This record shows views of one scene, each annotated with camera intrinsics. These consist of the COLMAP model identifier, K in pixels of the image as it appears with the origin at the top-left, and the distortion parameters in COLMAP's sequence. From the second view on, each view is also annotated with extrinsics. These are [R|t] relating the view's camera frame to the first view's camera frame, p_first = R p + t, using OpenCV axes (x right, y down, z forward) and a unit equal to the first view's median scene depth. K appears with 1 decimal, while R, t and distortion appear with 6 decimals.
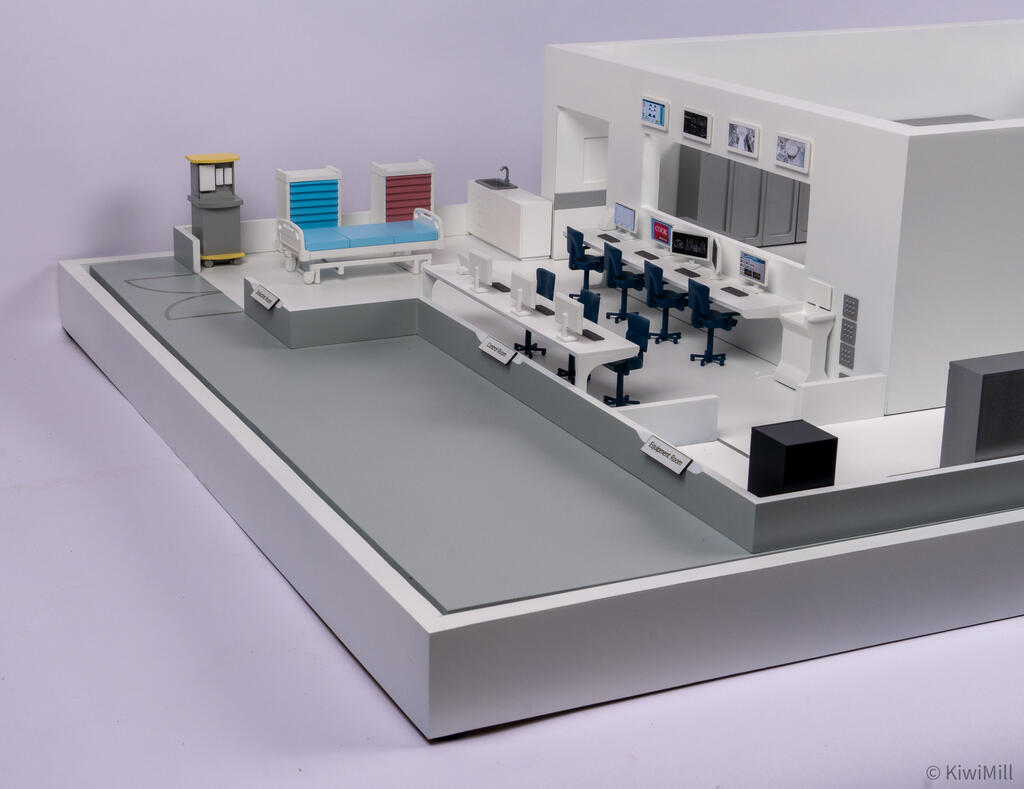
lens RADIAL K [[1792.9, 0, 512.0], [0, 1792.9, 394.5], [0, 0, 1]] dist [0.001675, -0.045972]
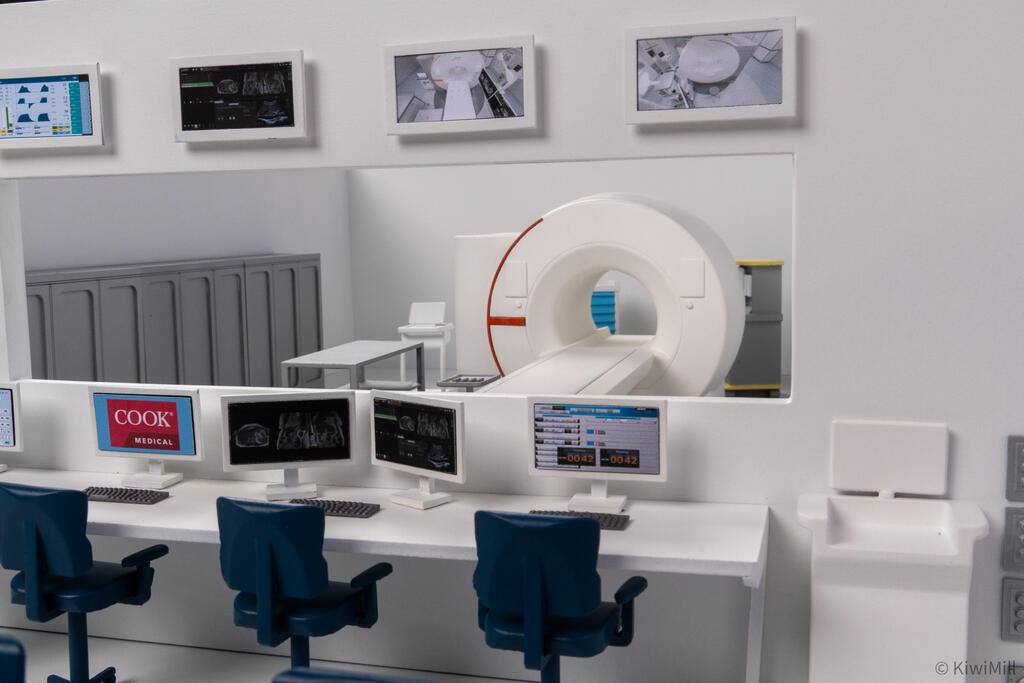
lens RADIAL K [[1094.4, 0, 512.0], [0, 1094.4, 341.5], [0, 0, 1]] dist [0.016624, 0.012026]
pose [[0.672609, -0.113550, 0.731234, -0.022982], [0.254774, 0.963278, -0.084766, -0.065251], [-0.694757, 0.243314, 0.676839, 0.753563]]
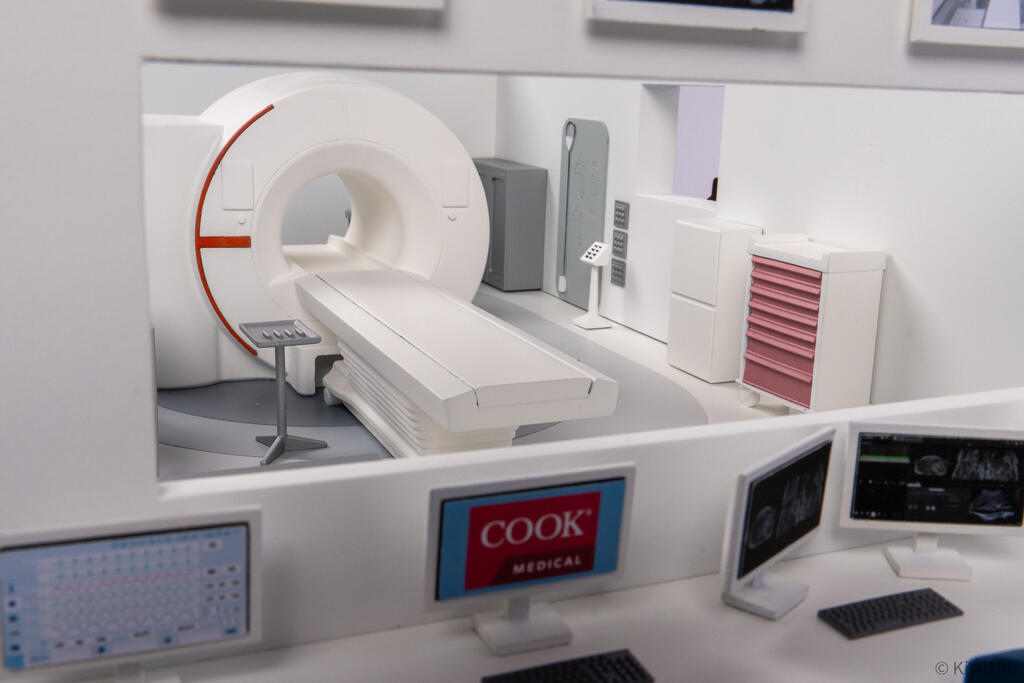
lens RADIAL K [[1094.4, 0, 512.0], [0, 1094.4, 341.5], [0, 0, 1]] dist [0.016624, 0.012026]
pose [[0.038824, -0.250155, 0.967427, -0.026024], [0.273740, 0.933783, 0.230470, -0.131162], [-0.961020, 0.255876, 0.104731, 0.928804]]
